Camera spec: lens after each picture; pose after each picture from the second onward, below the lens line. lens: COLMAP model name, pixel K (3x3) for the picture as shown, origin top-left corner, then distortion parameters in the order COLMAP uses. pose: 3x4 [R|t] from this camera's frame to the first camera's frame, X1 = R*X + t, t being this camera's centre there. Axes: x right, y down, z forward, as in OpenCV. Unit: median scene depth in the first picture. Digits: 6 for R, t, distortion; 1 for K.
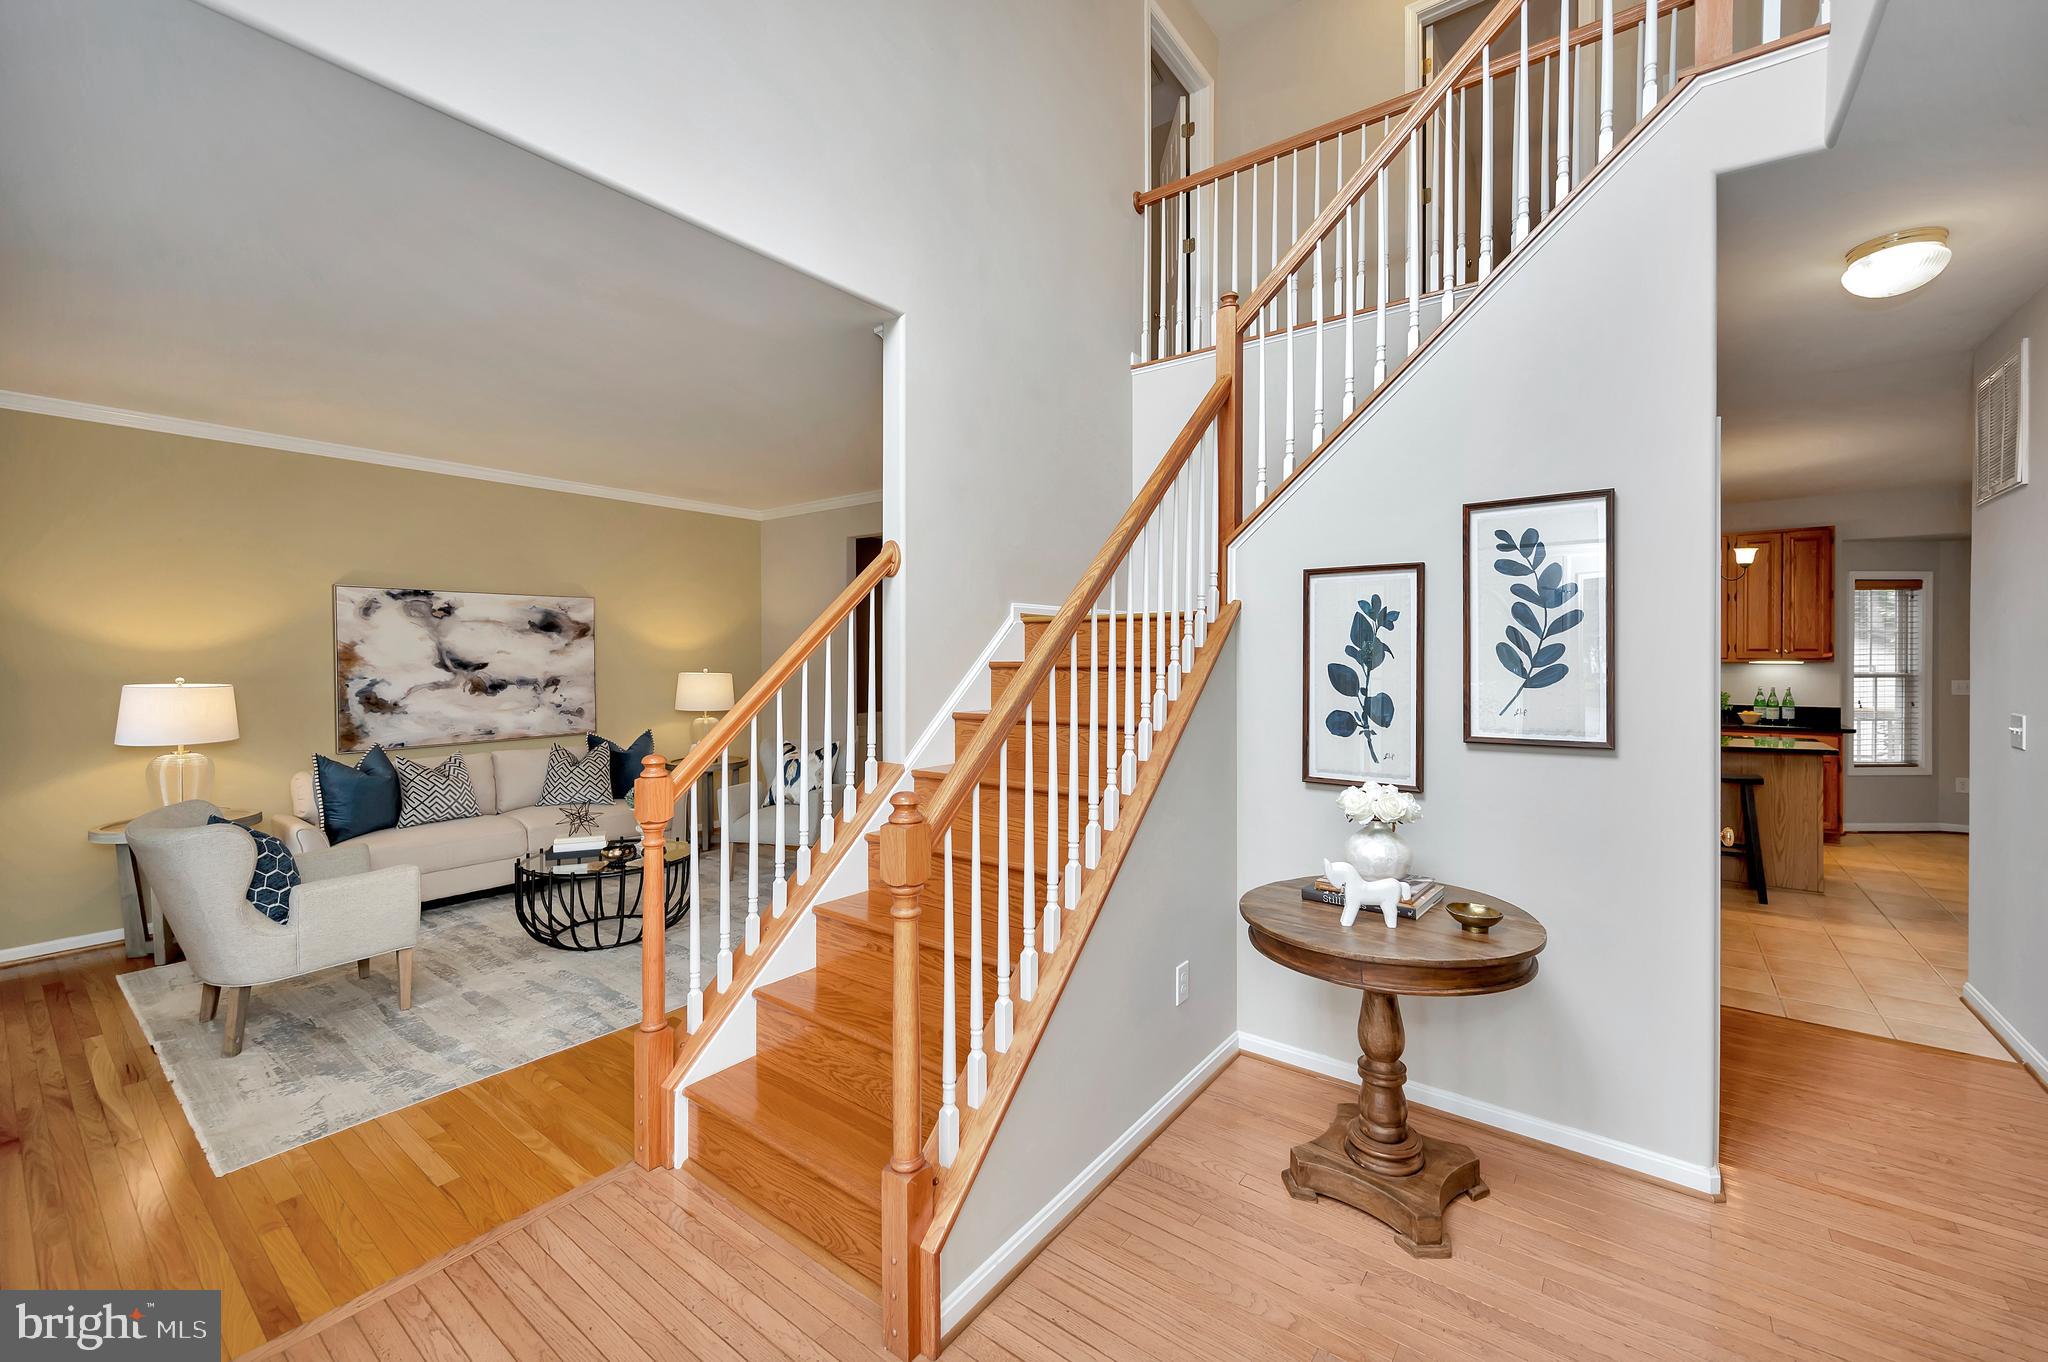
lens RADIAL K [[814.8, 0, 1029.7], [0, 814.8, 672.5], [0, 0, 1]] dist [-0.000090, -0.000401]
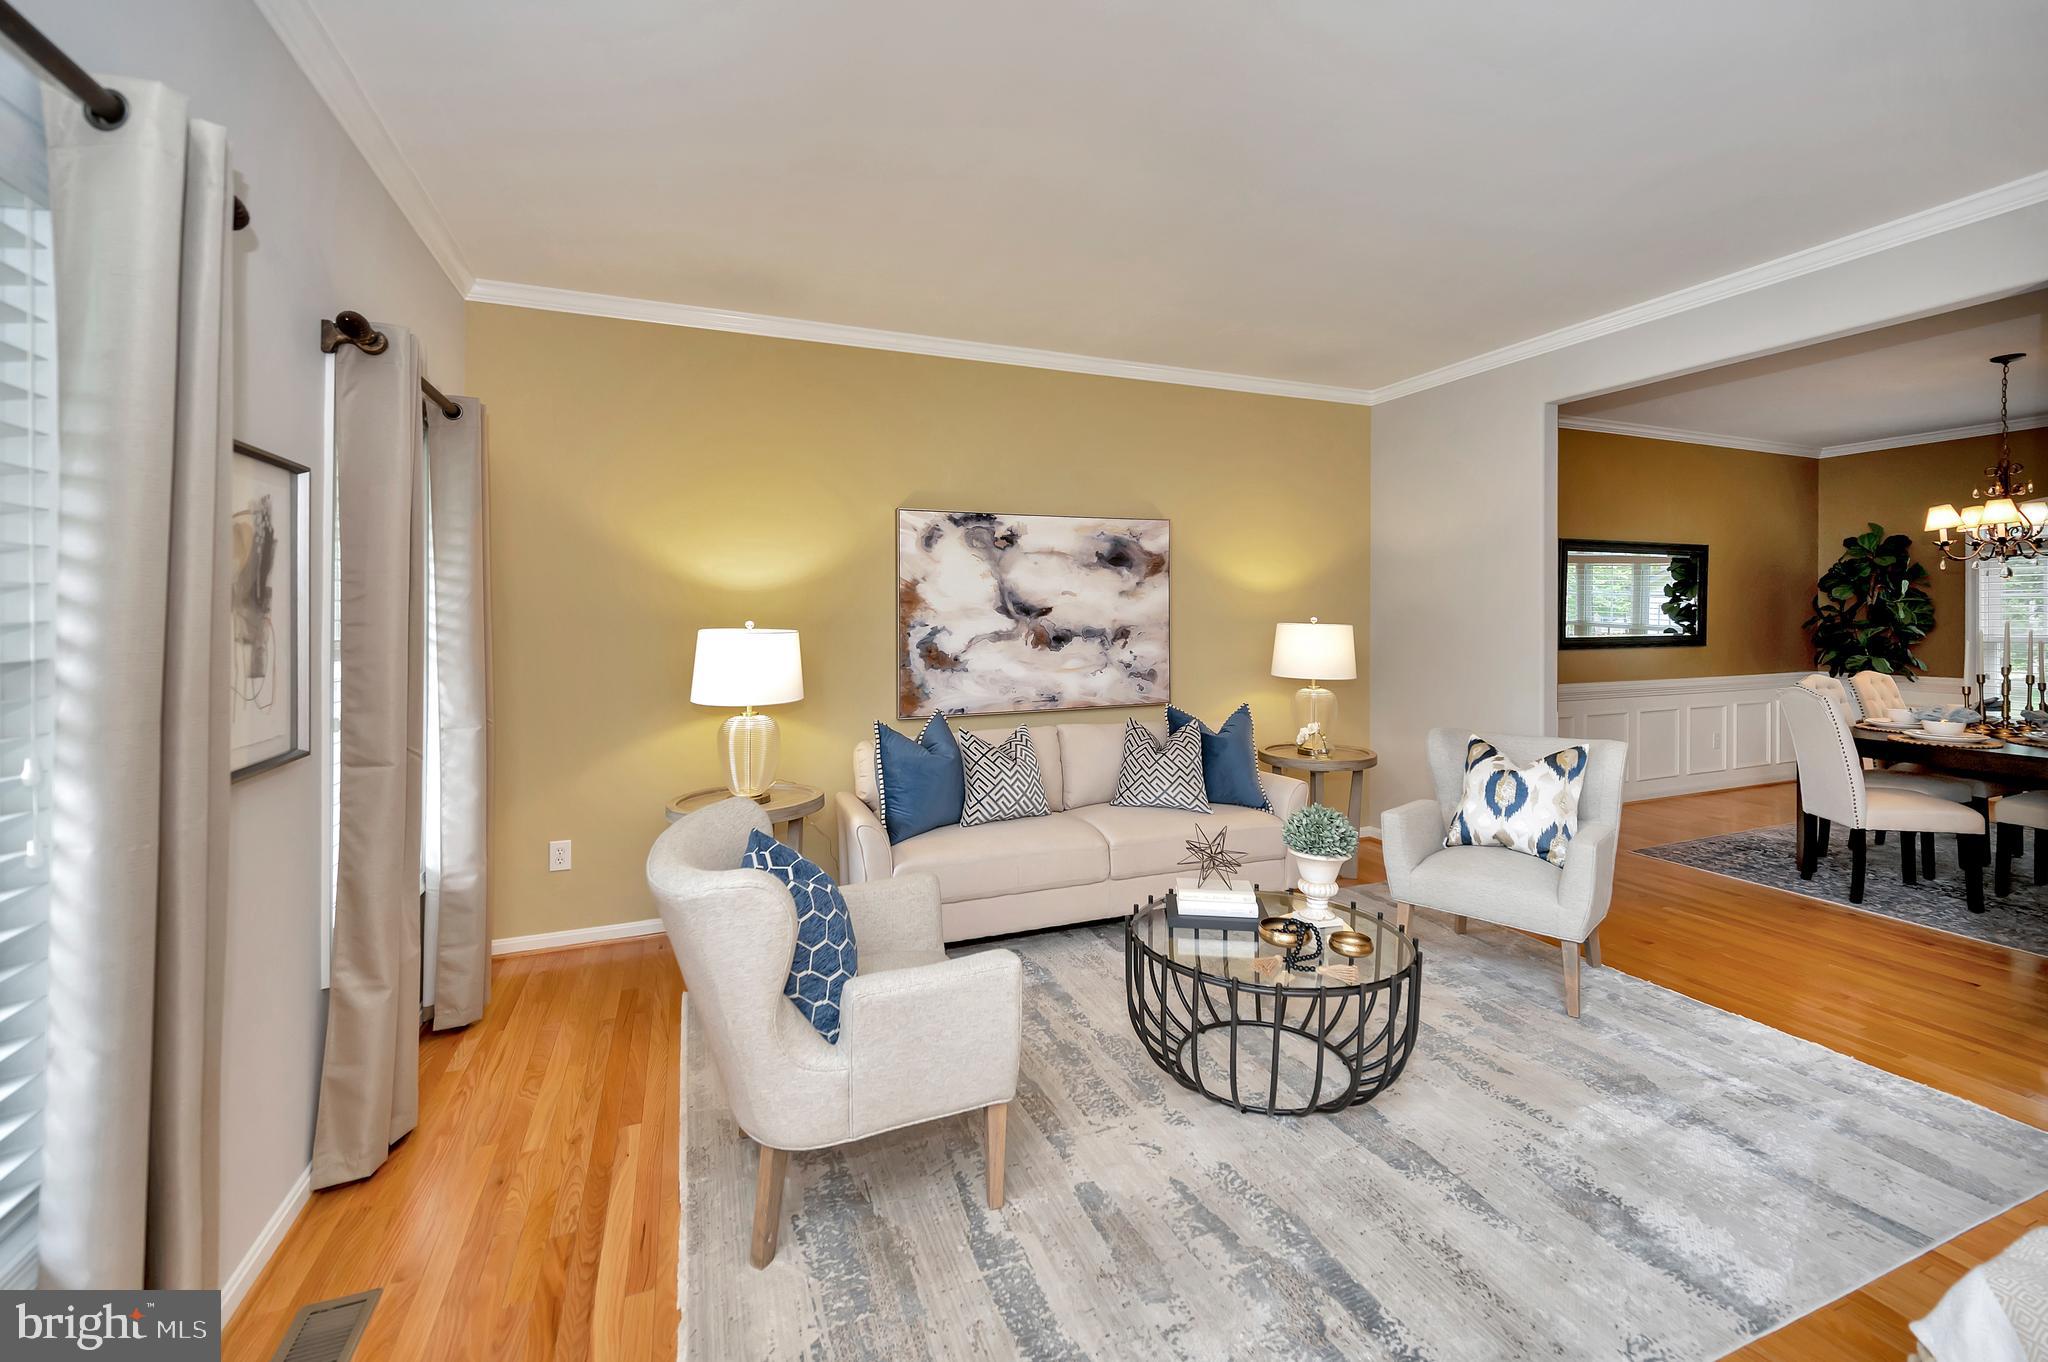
lens RADIAL K [[835.2, 0, 1036.7], [0, 835.2, 624.7], [0, 0, 1]] dist [-0.000333, 0.000125]
pose [[0.861839, 0.005840, -0.507148, -0.303545], [-0.009194, 0.999949, -0.004110, 0.008404], [0.507098, 0.008204, 0.861849, 0.345304]]
